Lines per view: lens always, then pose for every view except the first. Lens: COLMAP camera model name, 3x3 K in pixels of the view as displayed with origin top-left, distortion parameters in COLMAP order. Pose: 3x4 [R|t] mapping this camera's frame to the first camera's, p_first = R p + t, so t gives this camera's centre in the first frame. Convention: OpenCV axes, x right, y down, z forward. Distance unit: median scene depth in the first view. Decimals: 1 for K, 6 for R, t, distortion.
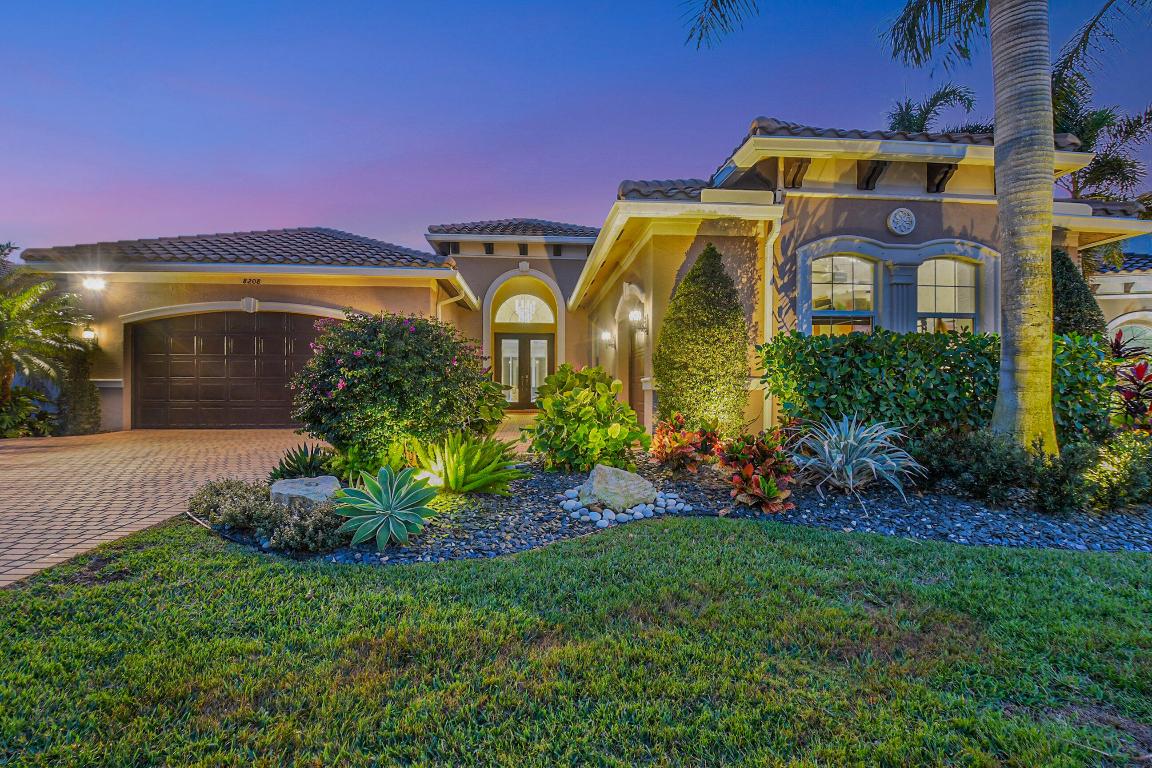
lens RADIAL K [[507.0, 0, 573.6], [0, 507.0, 371.3], [0, 0, 1]] dist [0.001308, -0.016812]
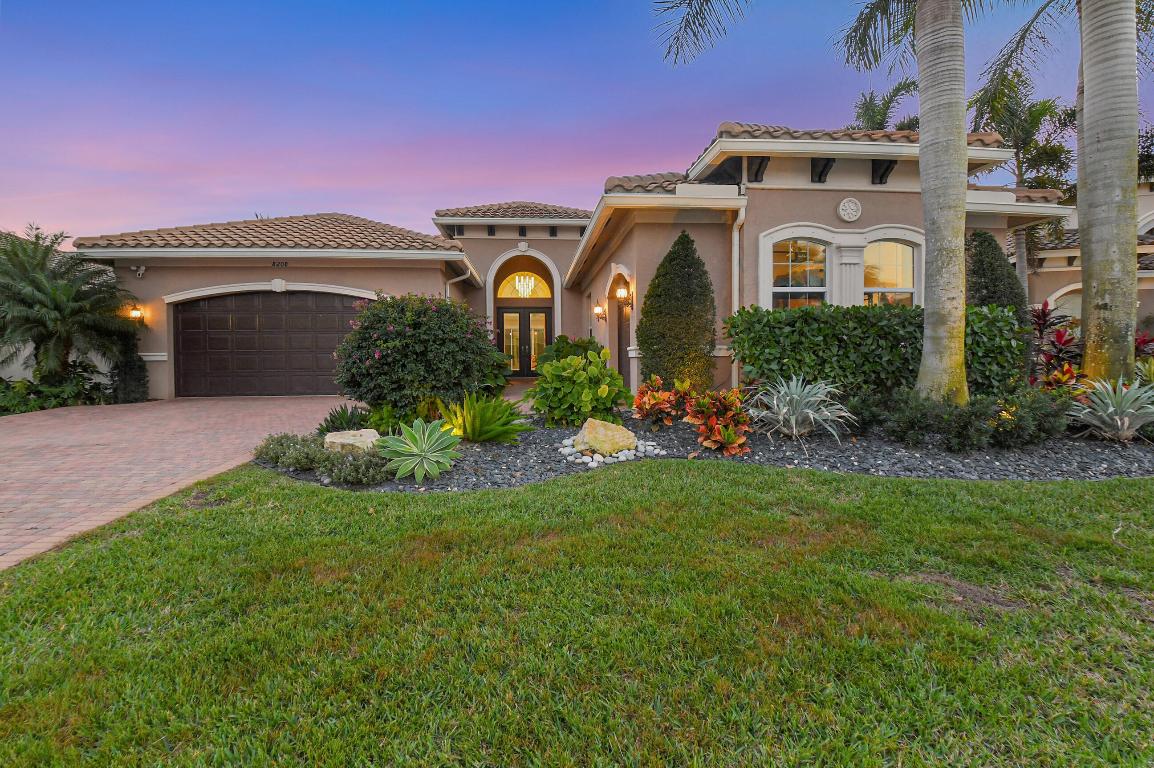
lens RADIAL K [[527.0, 0, 573.3], [0, 527.0, 349.7], [0, 0, 1]] dist [0.003876, -0.020031]
pose [[0.999935, -0.010638, 0.004155, 0.006264], [0.010578, 0.999840, 0.014400, 0.001370], [-0.004308, -0.014355, 0.999888, -0.247603]]
